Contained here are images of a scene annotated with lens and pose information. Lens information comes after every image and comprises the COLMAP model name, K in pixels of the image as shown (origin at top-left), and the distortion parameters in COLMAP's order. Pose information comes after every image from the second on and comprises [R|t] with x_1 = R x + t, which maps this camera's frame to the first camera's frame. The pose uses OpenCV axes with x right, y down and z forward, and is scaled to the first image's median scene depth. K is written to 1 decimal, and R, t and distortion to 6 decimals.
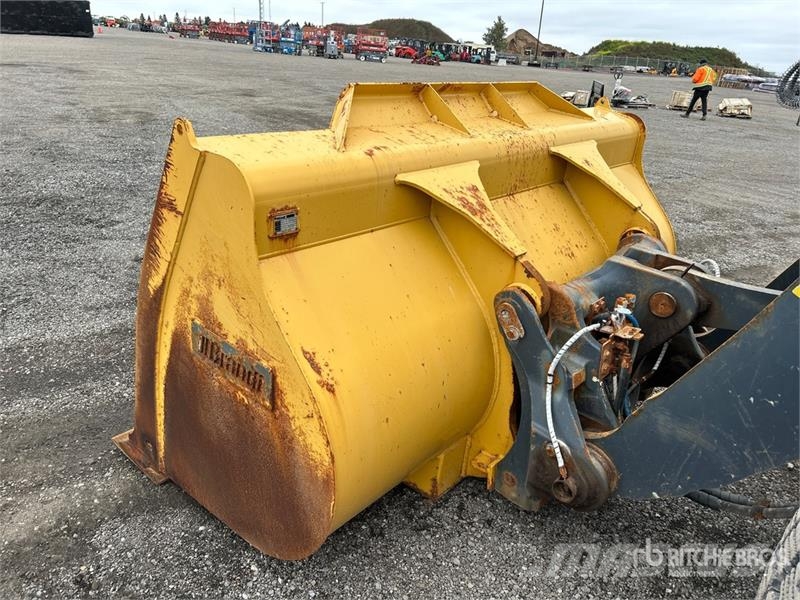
lens RADIAL K [[587.0, 0, 400.0], [0, 587.0, 300.0], [0, 0, 1]] dist [0.066353, -0.083706]
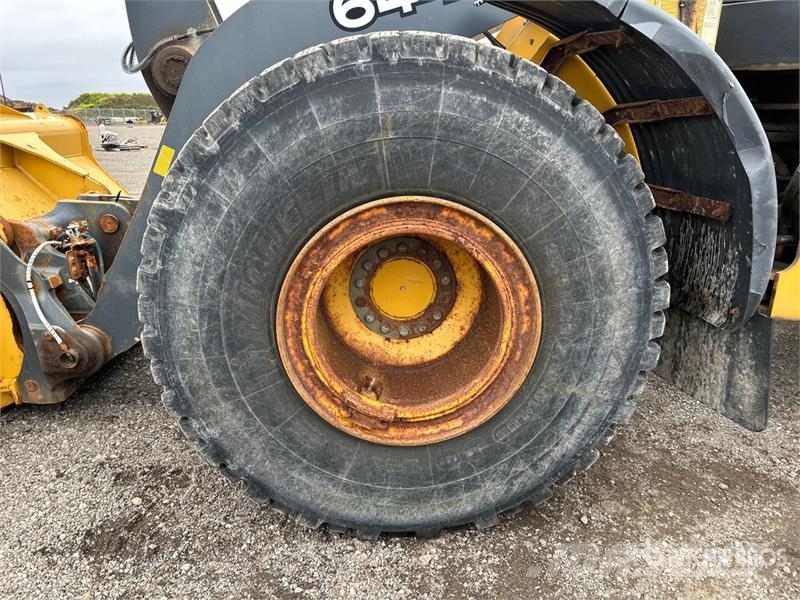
lens RADIAL K [[587.0, 0, 400.0], [0, 587.0, 300.0], [0, 0, 1]] dist [0.066353, -0.083706]
pose [[0.716903, -0.269605, 0.642933, -0.012764], [0.317983, 0.947139, 0.042603, 0.350641], [-0.620433, 0.173900, 0.764737, -0.479683]]
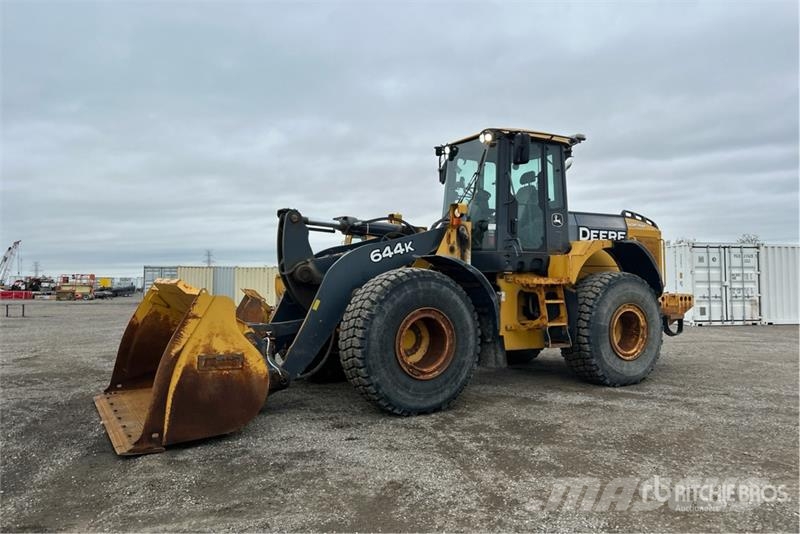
lens RADIAL K [[589.3, 0, 408.5], [0, 589.3, 260.0], [0, 0, 1]] dist [0.133175, -0.178980]
pose [[0.299936, -0.044868, 0.952904, -2.600887], [0.404036, 0.910852, -0.084286, 0.247950], [-0.864172, 0.410288, 0.291325, -0.873062]]
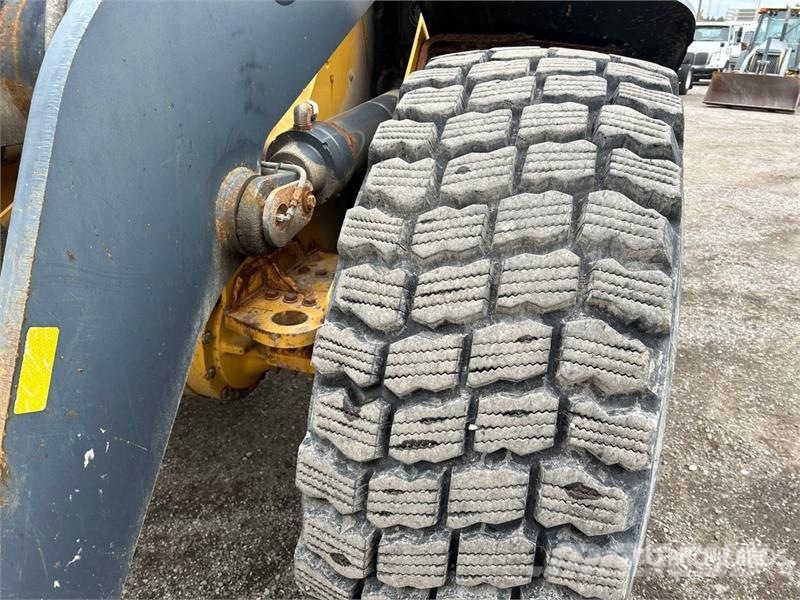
lens RADIAL K [[590.1, 0, 400.0], [0, 590.1, 300.0], [0, 0, 1]] dist [0.127133, -0.176512]
pose [[-0.391532, -0.433421, 0.811695, 0.079030], [0.325070, 0.760090, 0.562666, -0.208714], [-0.860833, 0.484159, -0.156707, 0.520671]]
